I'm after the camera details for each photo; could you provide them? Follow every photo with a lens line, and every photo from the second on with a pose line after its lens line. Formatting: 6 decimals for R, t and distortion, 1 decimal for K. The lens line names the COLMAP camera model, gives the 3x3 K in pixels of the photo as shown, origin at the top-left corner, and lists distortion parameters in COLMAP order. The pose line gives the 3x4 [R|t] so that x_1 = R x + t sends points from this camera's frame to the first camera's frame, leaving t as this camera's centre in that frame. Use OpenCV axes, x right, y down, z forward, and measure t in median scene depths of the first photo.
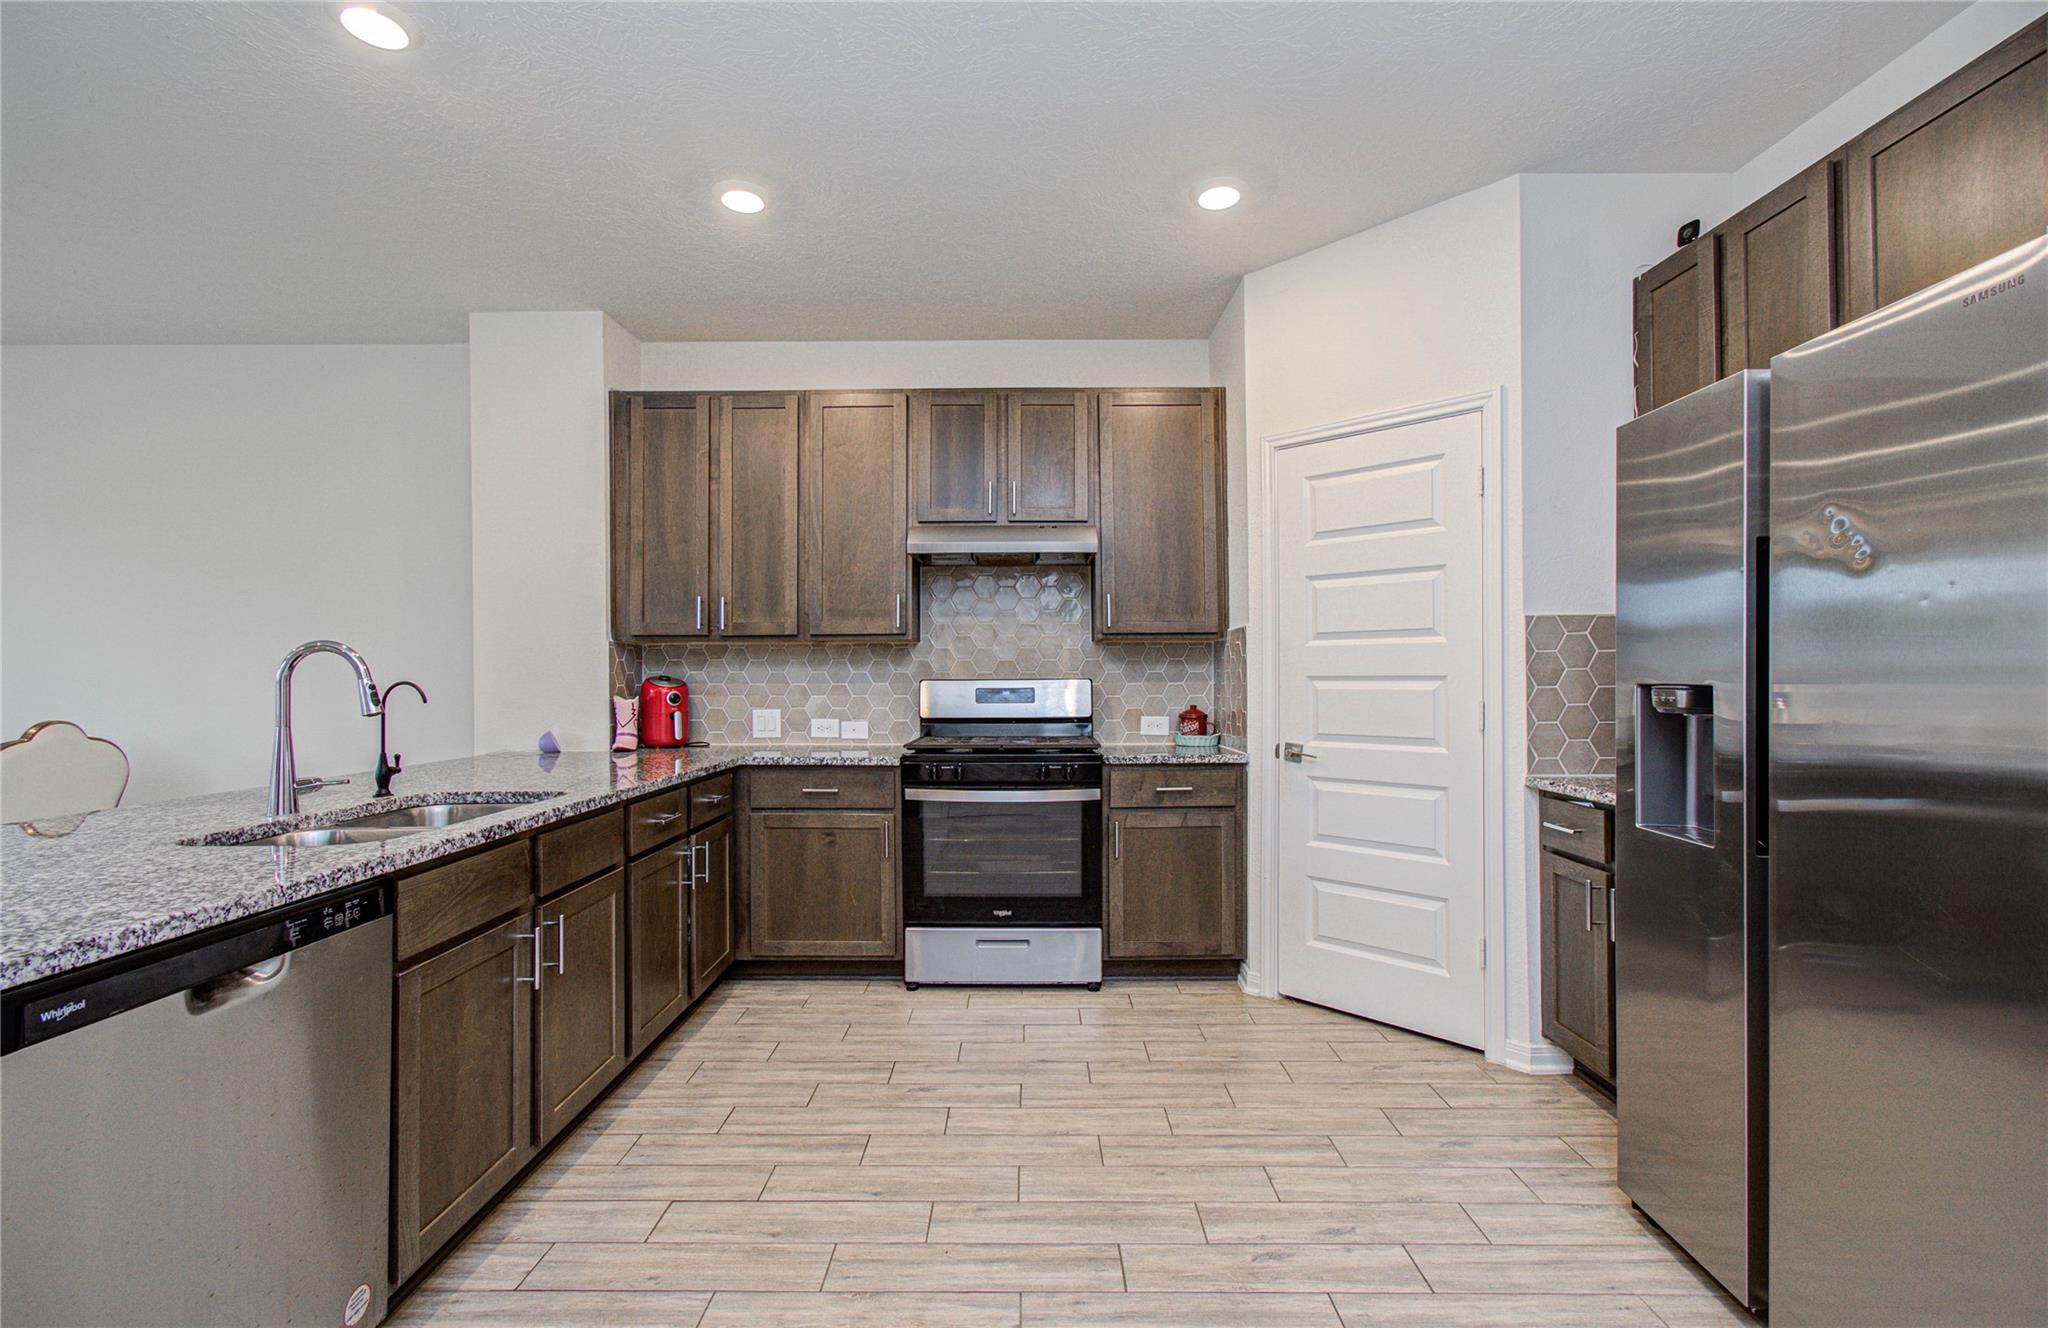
lens RADIAL K [[880.6, 0, 1016.7], [0, 880.6, 672.1], [0, 0, 1]] dist [-0.029561, 0.023108]
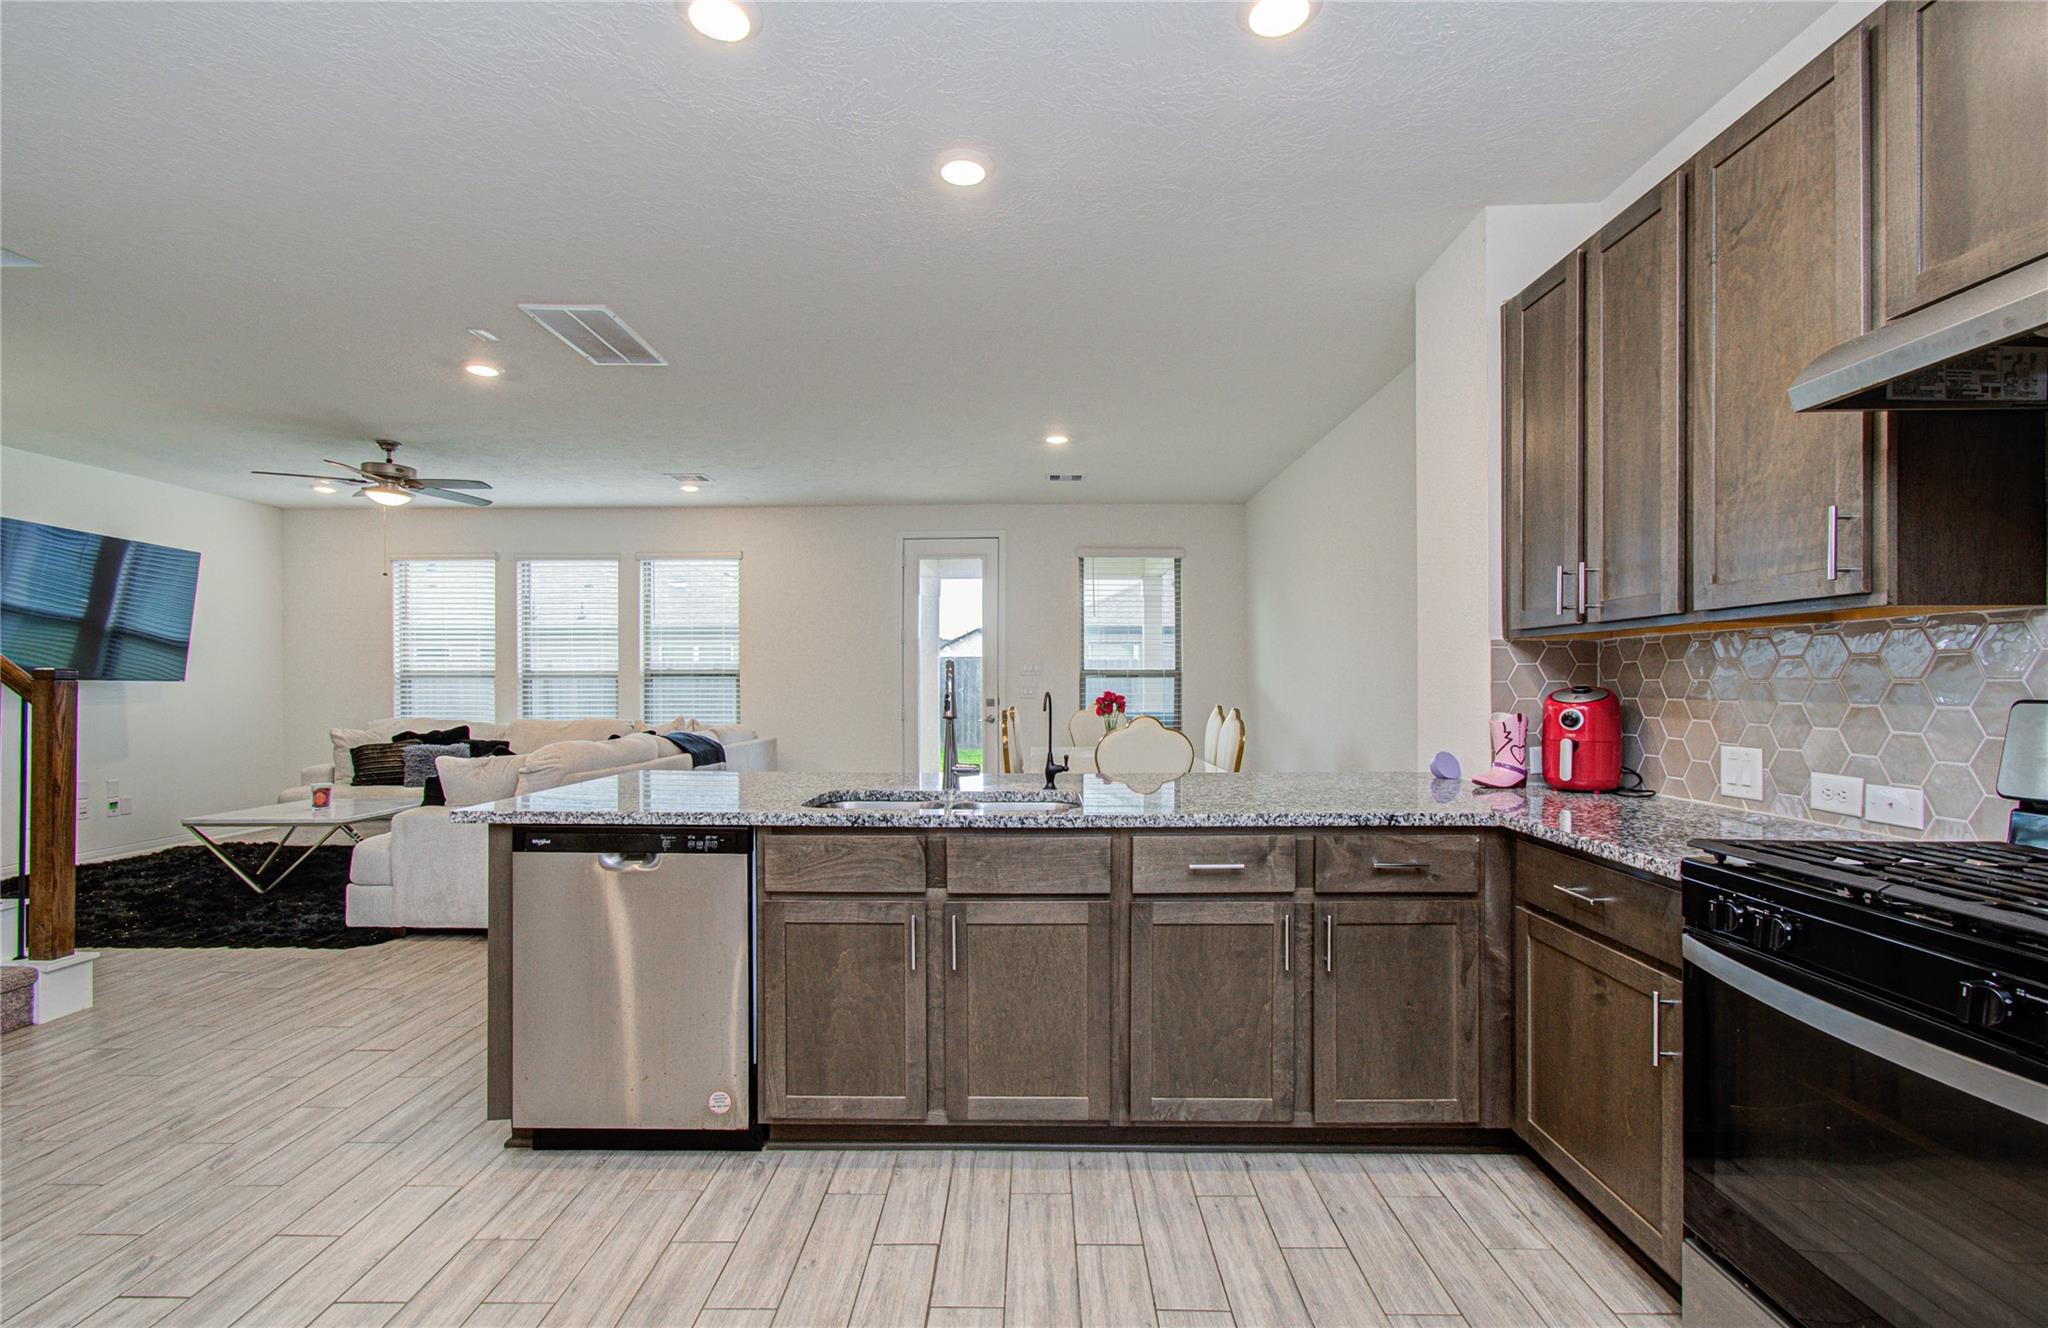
lens RADIAL K [[896.2, 0, 1026.0], [0, 896.2, 679.5], [0, 0, 1]] dist [0.000286, -0.000142]
pose [[-0.005011, -0.000583, -0.999987, 0.346506], [0.007249, 0.999974, -0.000619, -0.004103], [0.999961, -0.007252, -0.005007, 0.659988]]
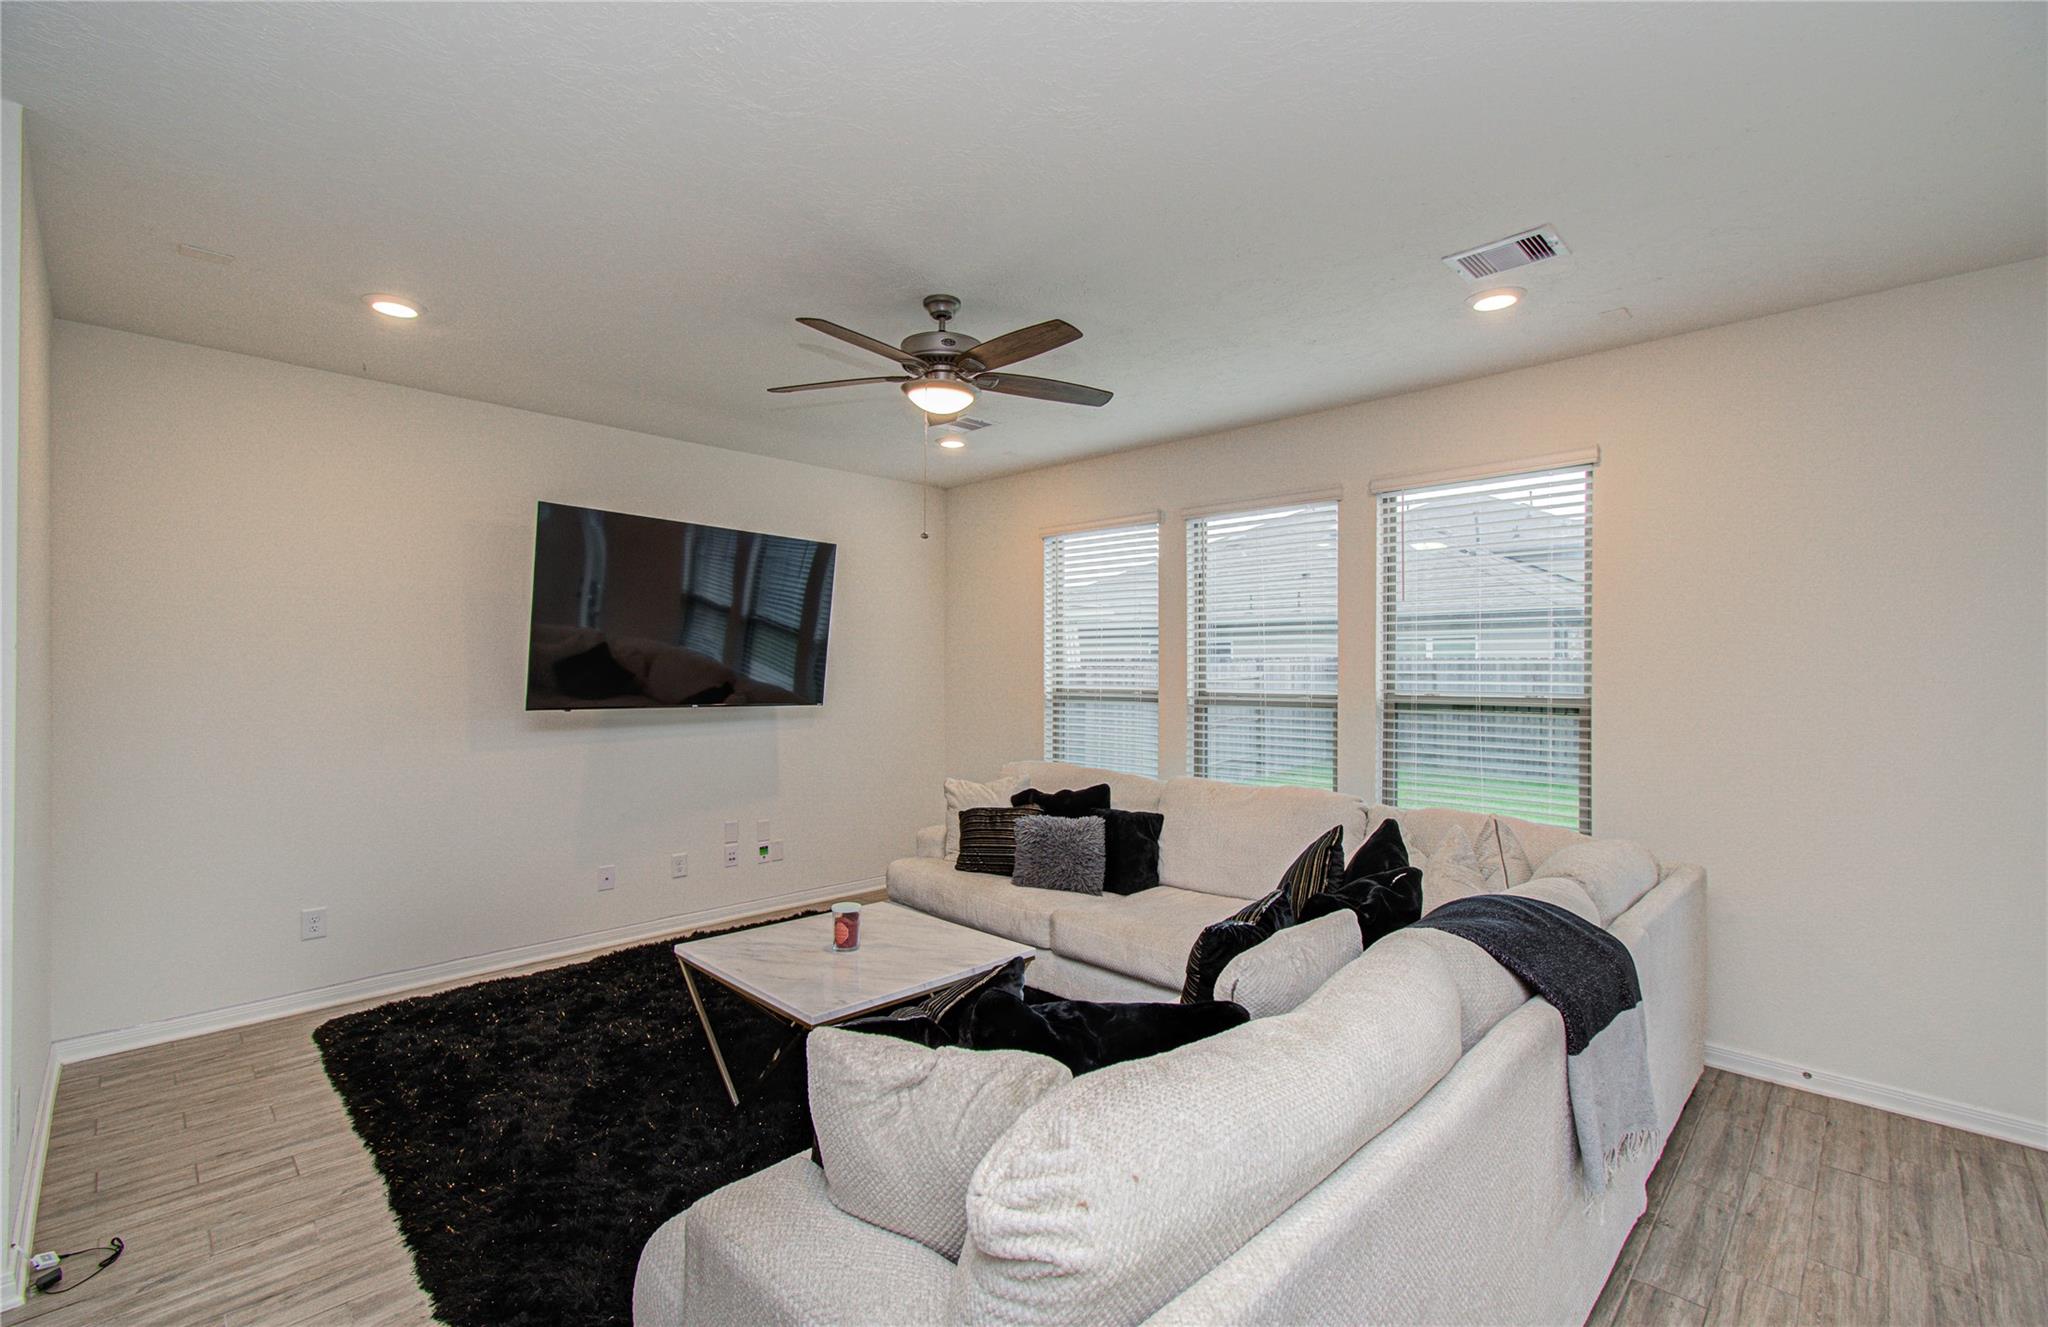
lens RADIAL K [[896.2, 0, 1026.0], [0, 896.2, 679.0], [0, 0, 1]] dist [0.000286, -0.000142]
pose [[-0.692346, 0.006489, -0.721536, -0.734519], [0.003223, 0.999977, 0.005900, -0.071440], [0.721558, 0.001759, -0.692352, 0.156827]]
